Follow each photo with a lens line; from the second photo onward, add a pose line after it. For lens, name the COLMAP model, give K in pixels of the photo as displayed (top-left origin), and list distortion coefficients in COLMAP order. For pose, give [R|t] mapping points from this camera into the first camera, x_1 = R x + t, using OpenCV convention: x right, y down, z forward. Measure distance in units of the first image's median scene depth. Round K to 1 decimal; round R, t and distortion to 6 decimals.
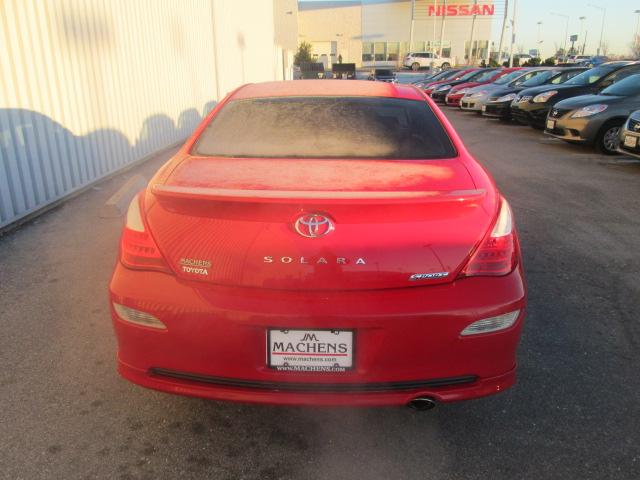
lens RADIAL K [[539.4, 0, 320.0], [0, 539.4, 240.0], [0, 0, 1]] dist [-0.043524, 0.001356]
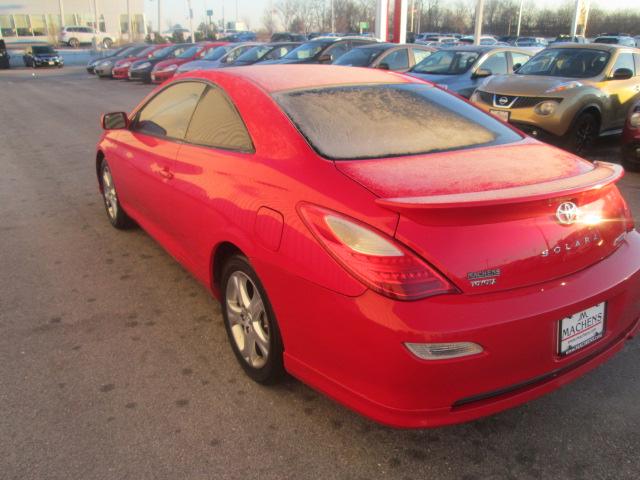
lens RADIAL K [[539.4, 0, 320.0], [0, 539.4, 240.0], [0, 0, 1]] dist [-0.043524, 0.001356]
pose [[0.815733, -0.194415, 0.544777, -0.313853], [0.170470, 0.980796, 0.094761, -0.050017], [-0.552738, 0.015569, 0.833210, 0.124347]]
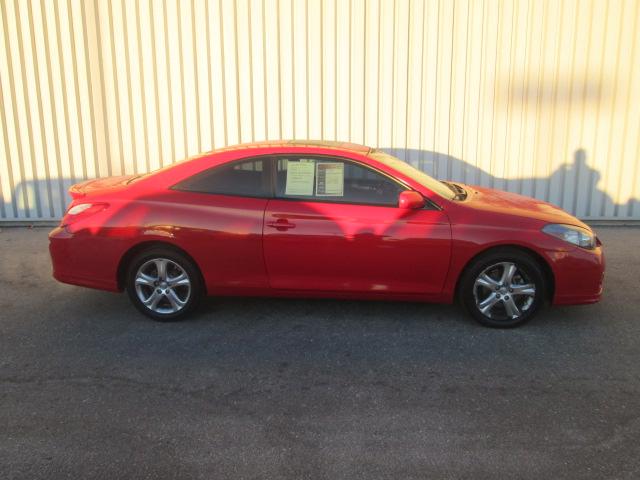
lens RADIAL K [[539.4, 0, 320.0], [0, 539.4, 240.0], [0, 0, 1]] dist [-0.043524, 0.001356]
pose [[-0.042733, 0.233088, -0.971516, 0.820892], [-0.297530, 0.925315, 0.235090, -0.243379], [0.953756, 0.299101, 0.029809, 0.660936]]
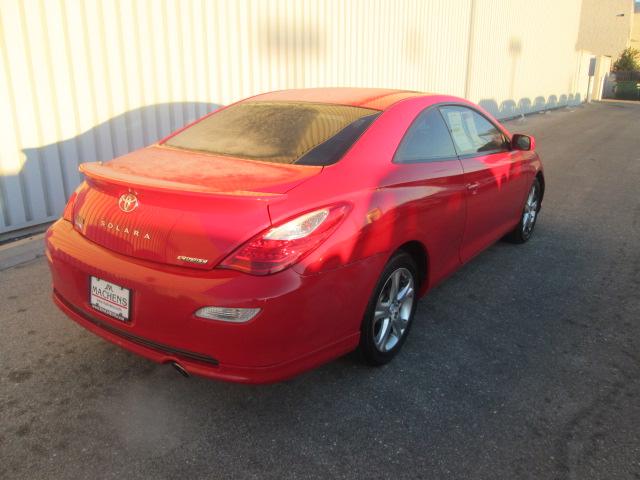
lens RADIAL K [[539.4, 0, 320.0], [0, 539.4, 240.0], [0, 0, 1]] dist [-0.043524, 0.001356]
pose [[0.832203, 0.169229, -0.528014, 0.330832], [-0.173918, 0.983897, 0.041228, -0.022365], [0.526488, 0.057521, 0.848234, 0.054262]]
